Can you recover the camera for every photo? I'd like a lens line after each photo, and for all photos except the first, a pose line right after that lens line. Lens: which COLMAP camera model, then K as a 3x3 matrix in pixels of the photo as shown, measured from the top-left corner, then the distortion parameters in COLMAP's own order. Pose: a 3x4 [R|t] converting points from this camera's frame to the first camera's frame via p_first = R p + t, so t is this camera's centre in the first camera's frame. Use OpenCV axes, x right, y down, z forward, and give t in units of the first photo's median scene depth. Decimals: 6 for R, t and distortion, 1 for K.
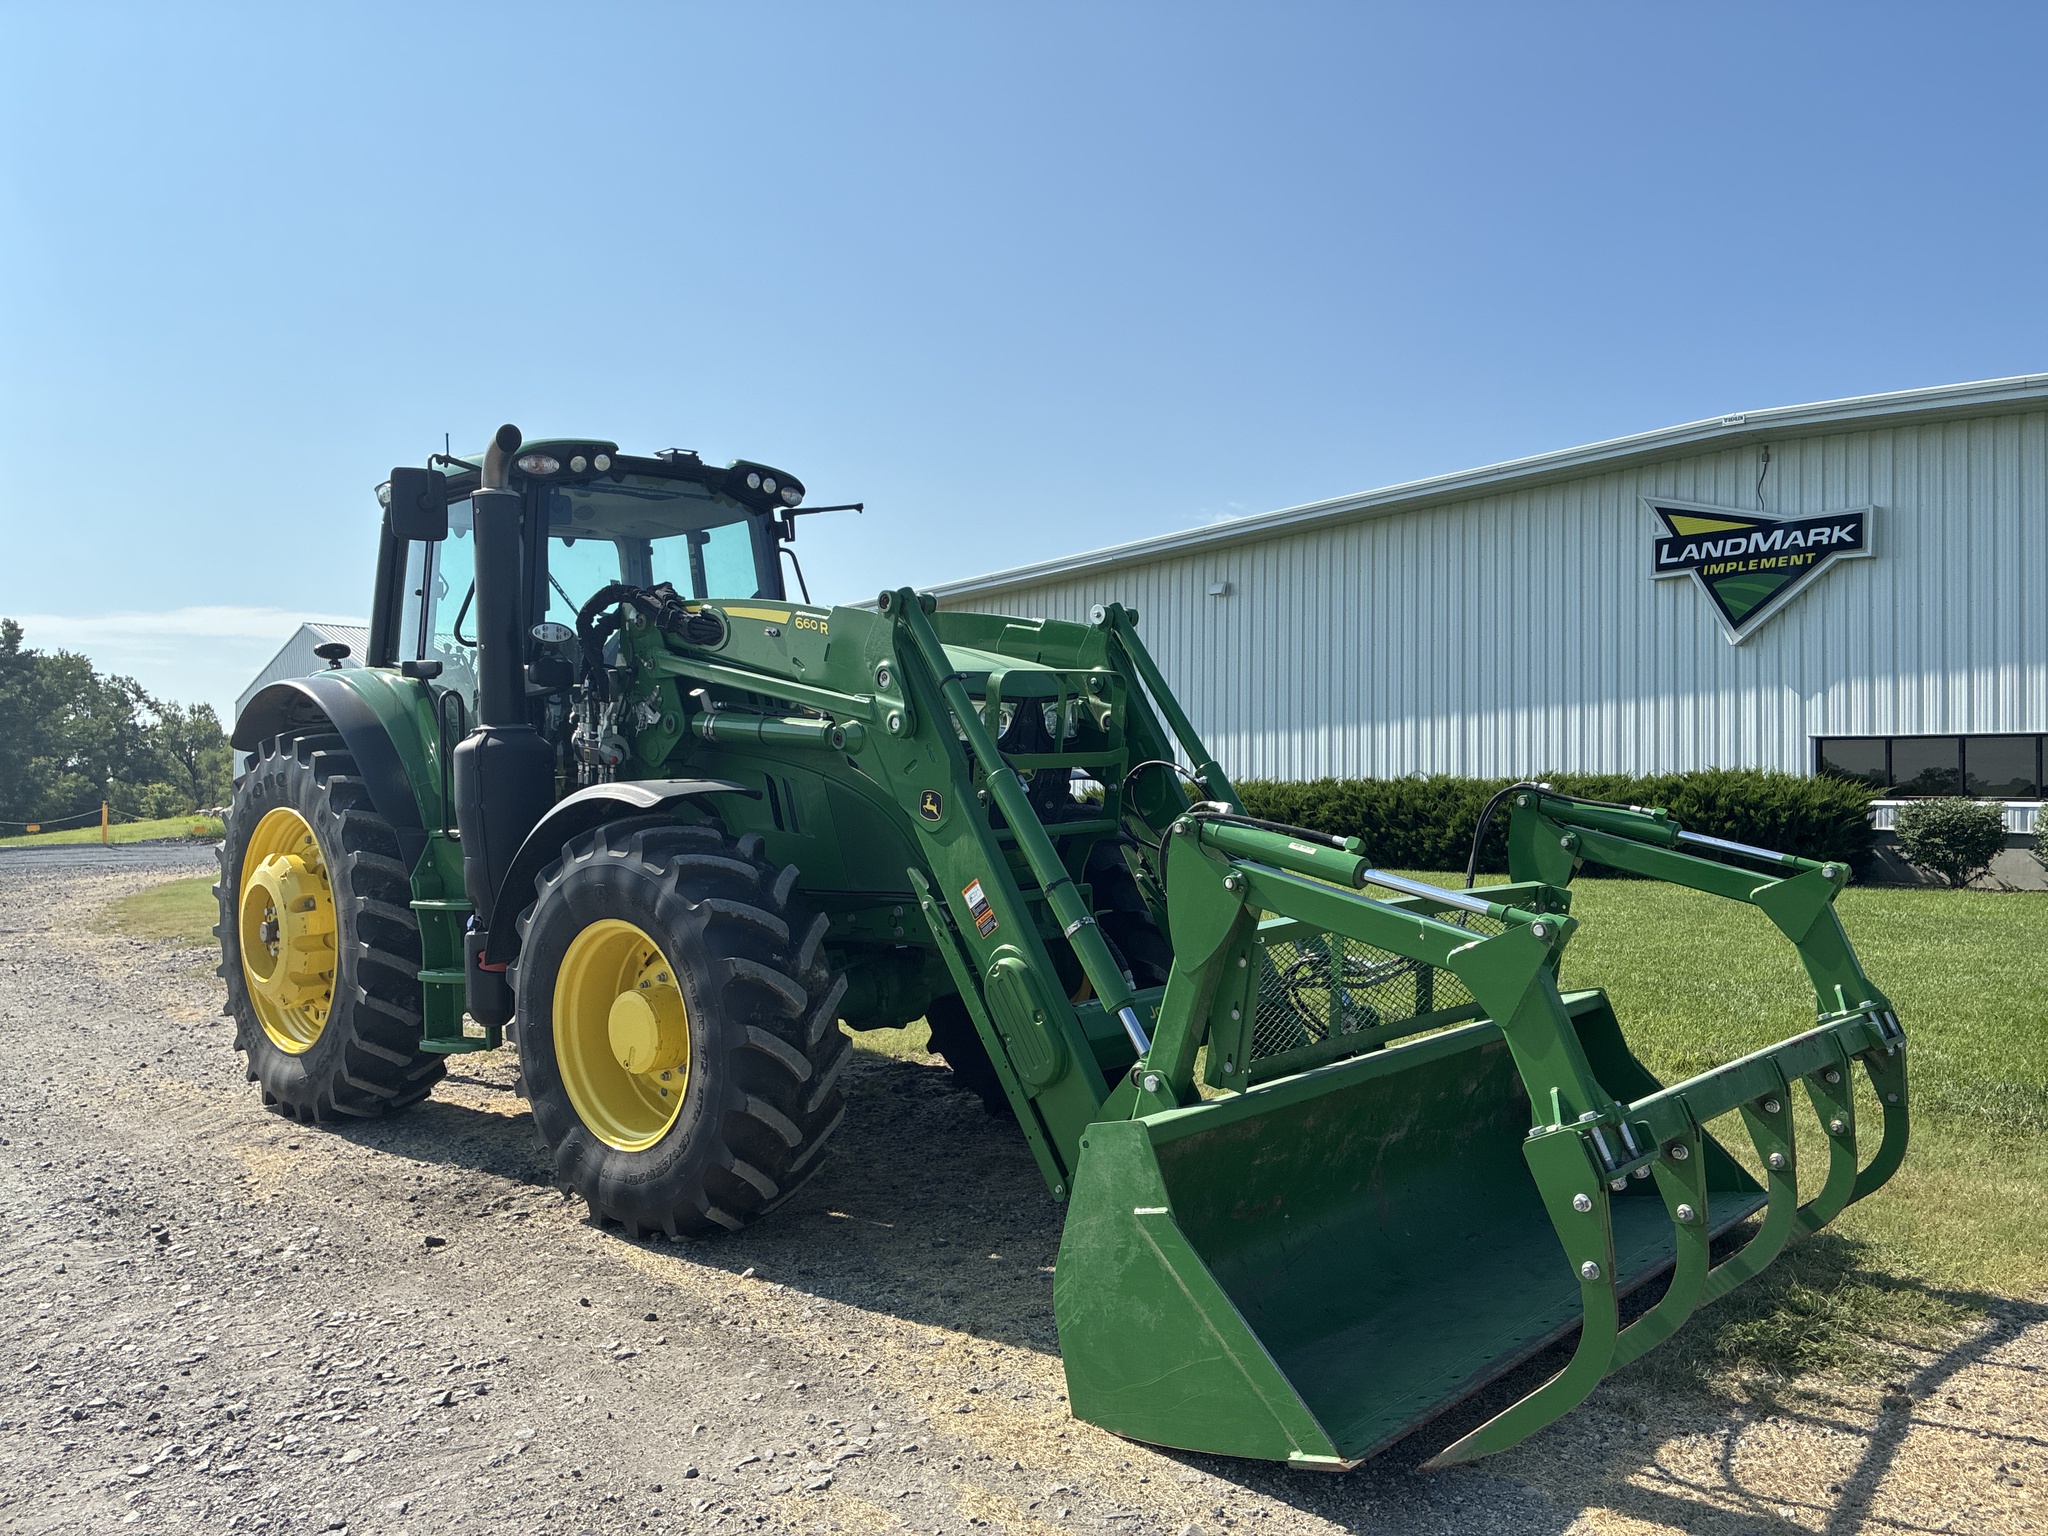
lens RADIAL K [[1564.3, 0, 980.3], [0, 1564.3, 749.2], [0, 0, 1]] dist [0.014840, 0.010615]
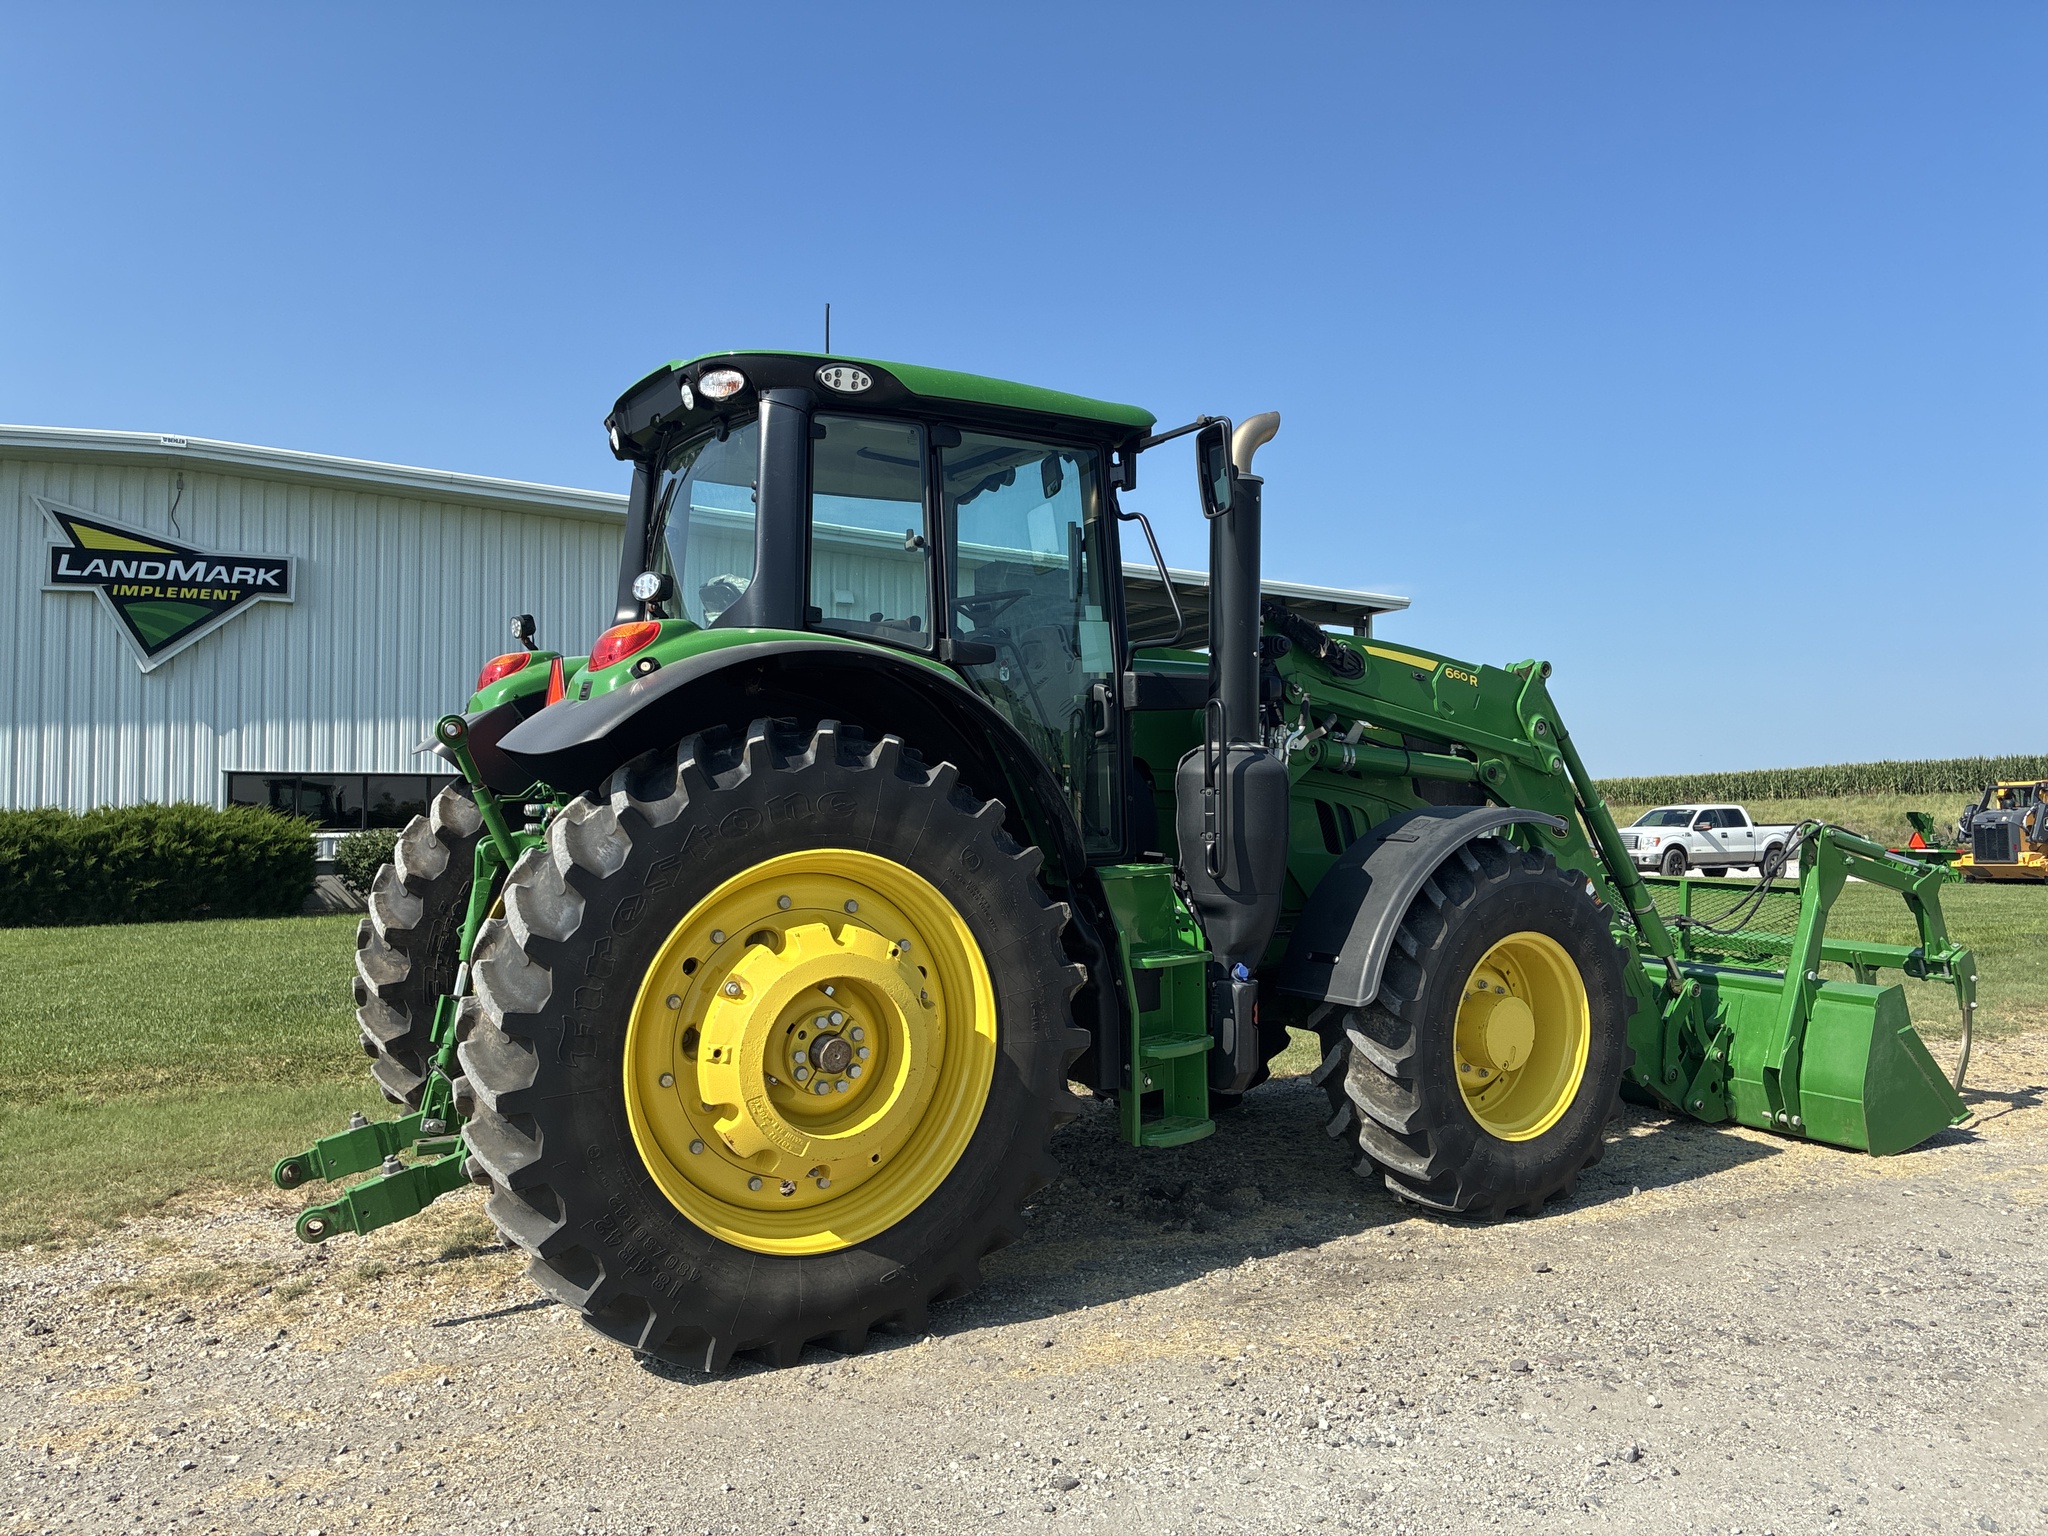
lens RADIAL K [[1568.0, 0, 1024.0], [0, 1568.0, 768.0], [0, 0, 1]] dist [0.055143, -0.052871]
pose [[0.246314, 0.028042, 0.968784, -0.336613], [-0.017033, 0.999552, -0.024602, 0.006339], [-0.969040, -0.010442, 0.246681, 0.256145]]
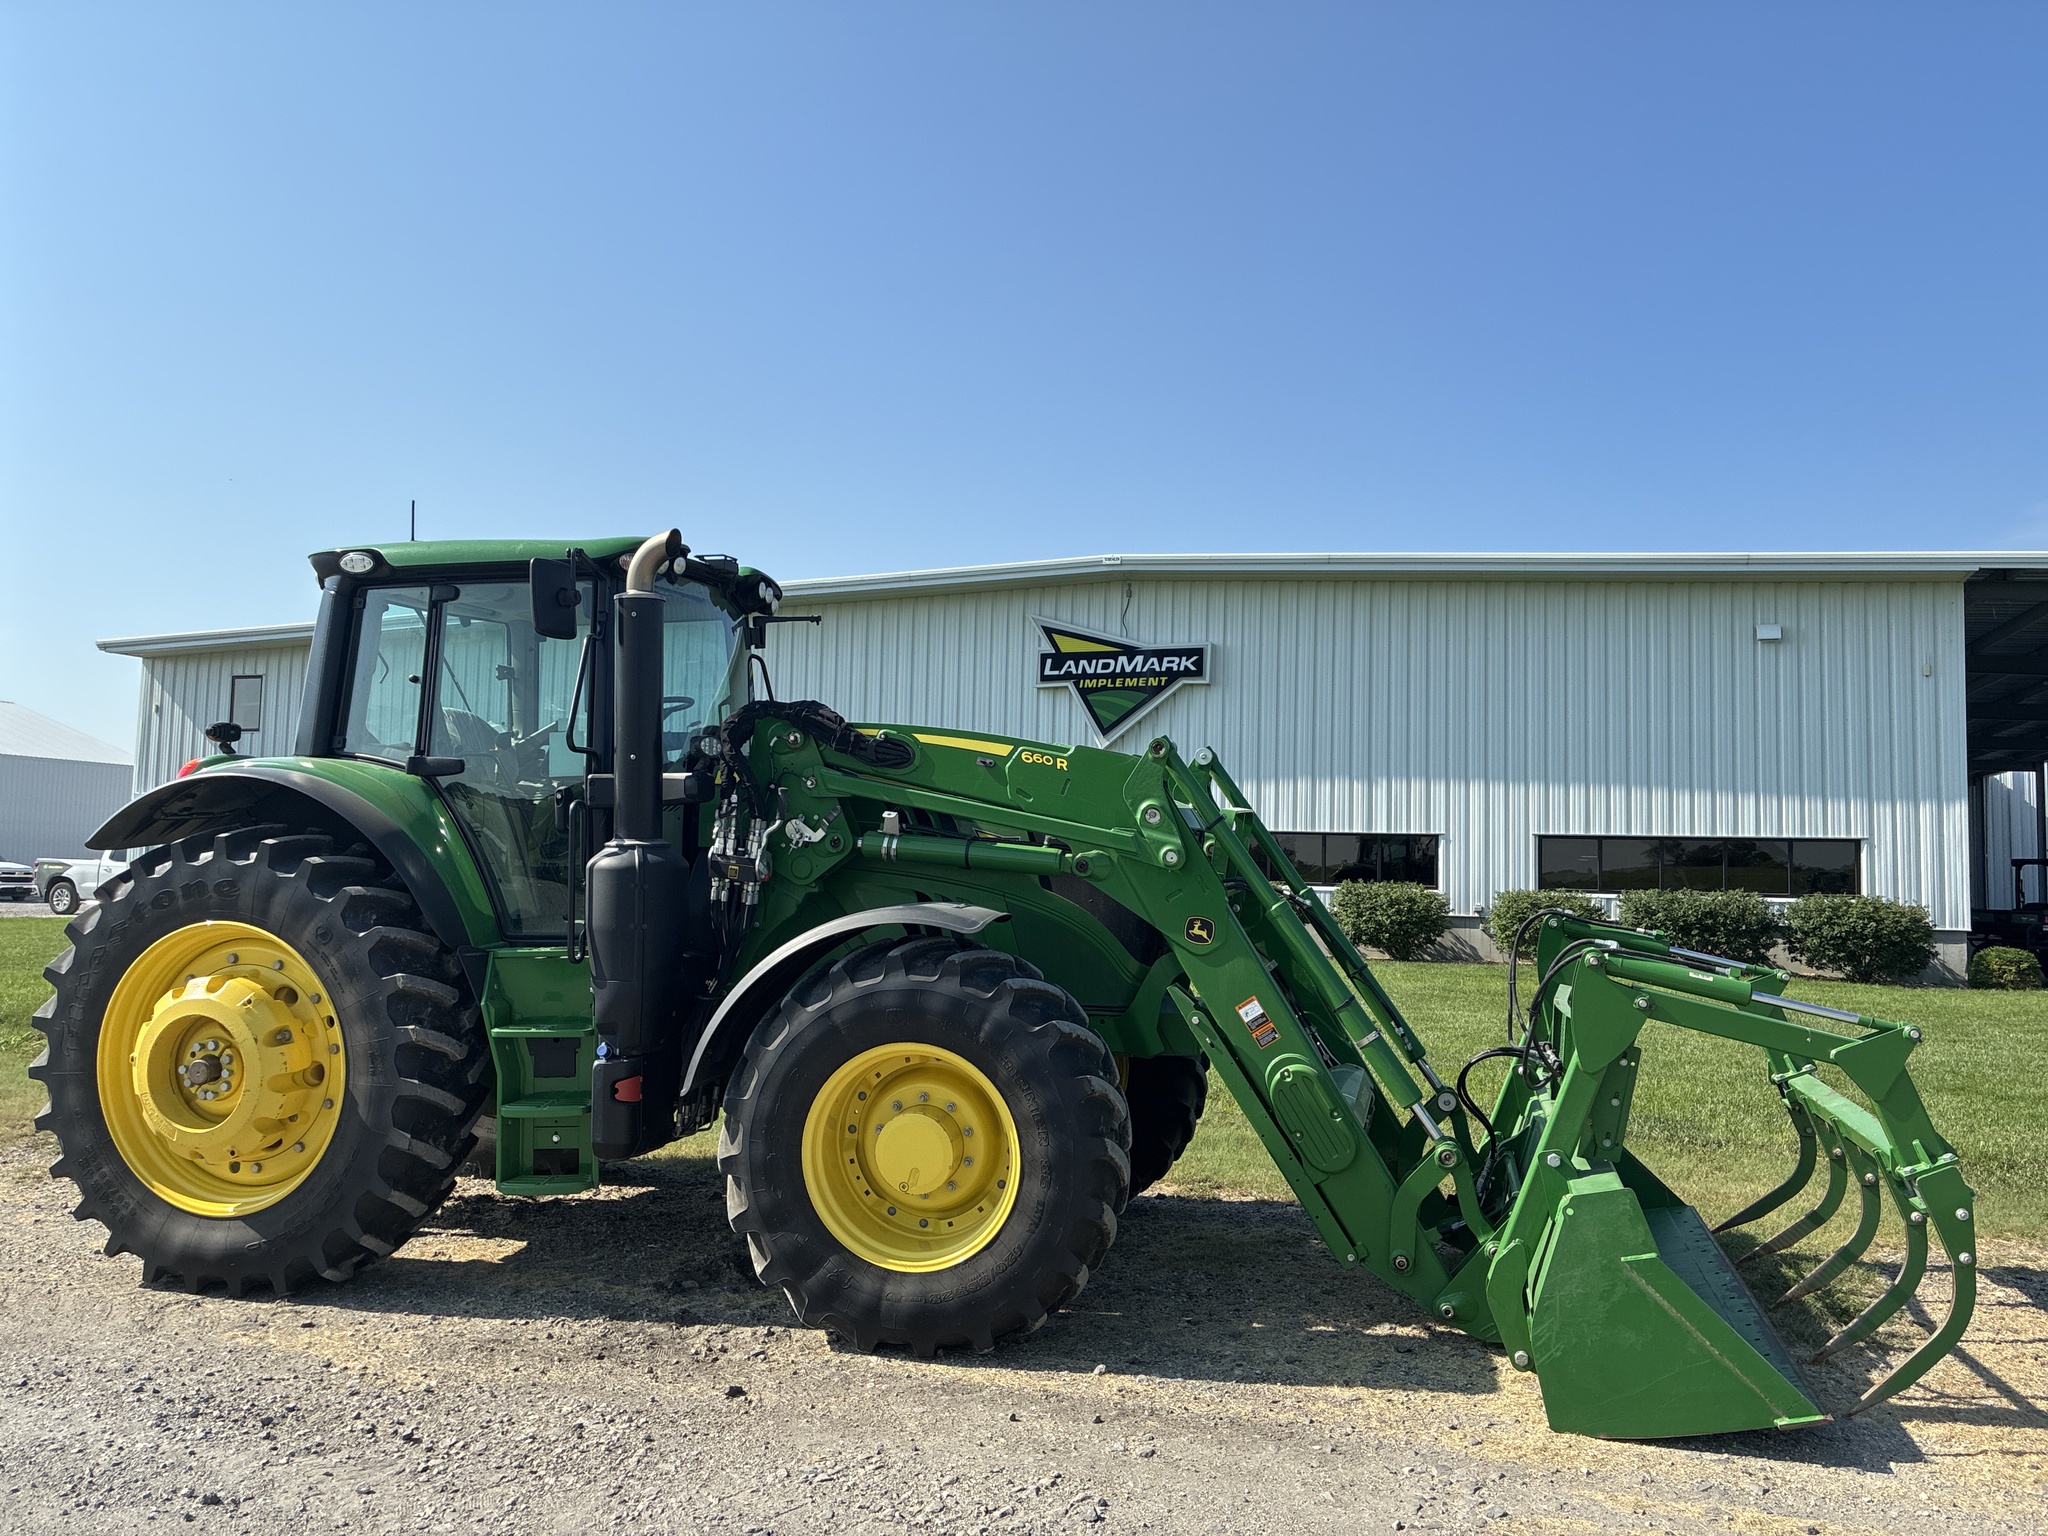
lens RADIAL K [[1568.0, 0, 1024.0], [0, 1568.0, 768.0], [0, 0, 1]] dist [0.055143, -0.052871]
pose [[0.863995, 0.041999, 0.501745, -0.165858], [-0.027396, 0.998960, -0.036443, -0.008490], [-0.502754, 0.017741, 0.864248, 0.017176]]
